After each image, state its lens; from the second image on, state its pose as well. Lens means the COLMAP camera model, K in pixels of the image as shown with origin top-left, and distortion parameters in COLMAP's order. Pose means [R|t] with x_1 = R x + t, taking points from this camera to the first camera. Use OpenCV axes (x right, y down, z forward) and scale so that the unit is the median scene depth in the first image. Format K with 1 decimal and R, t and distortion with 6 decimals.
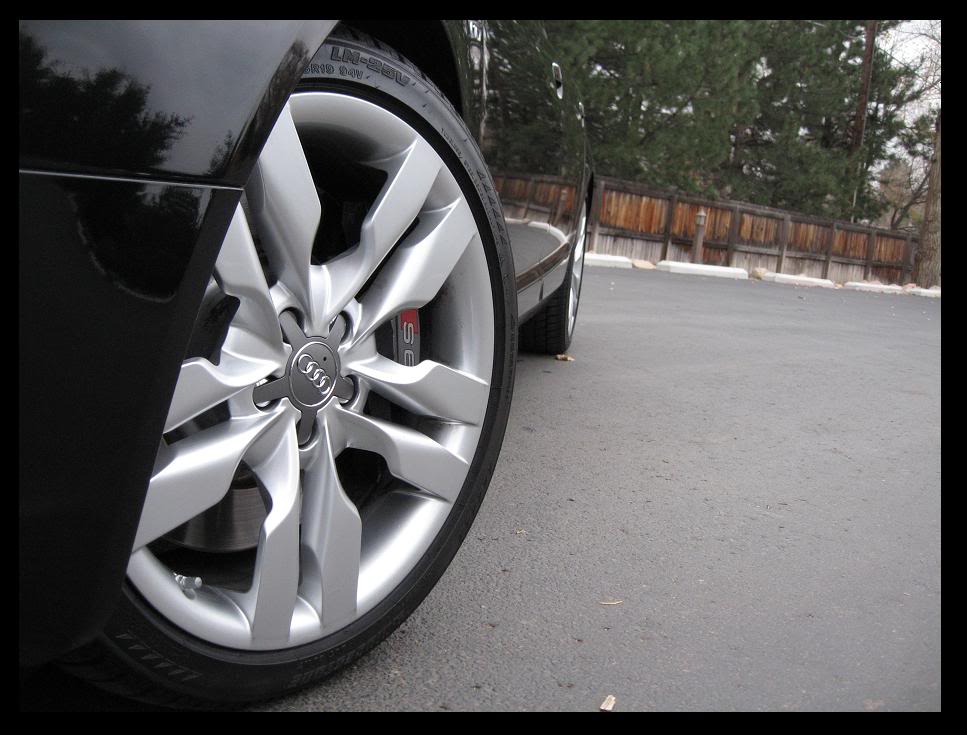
lens RADIAL K [[1073.4, 0, 489.5], [0, 1073.4, 370.1], [0, 0, 1]] dist [-0.157840, 0.000000]
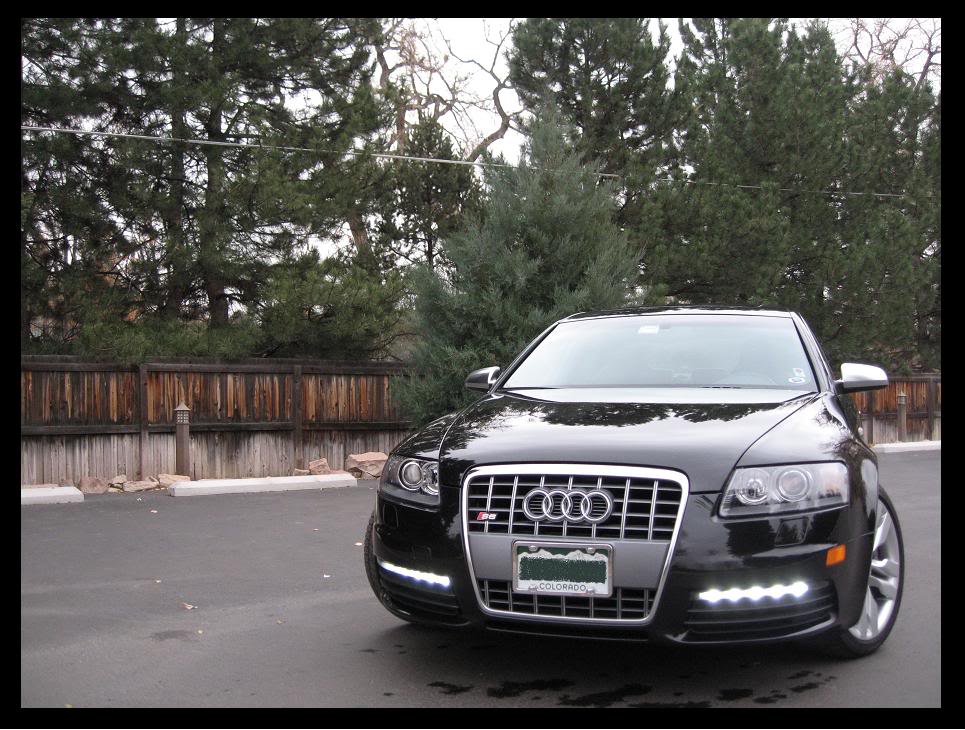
lens RADIAL K [[1071.2, 0, 479.1], [0, 1071.2, 365.2], [0, 0, 1]] dist [-0.157840, 0.000000]
pose [[0.975046, -0.138127, -0.173797, -0.031777], [0.103025, 0.974996, -0.196896, -0.004520], [0.196648, 0.174077, 0.964897, -0.125794]]
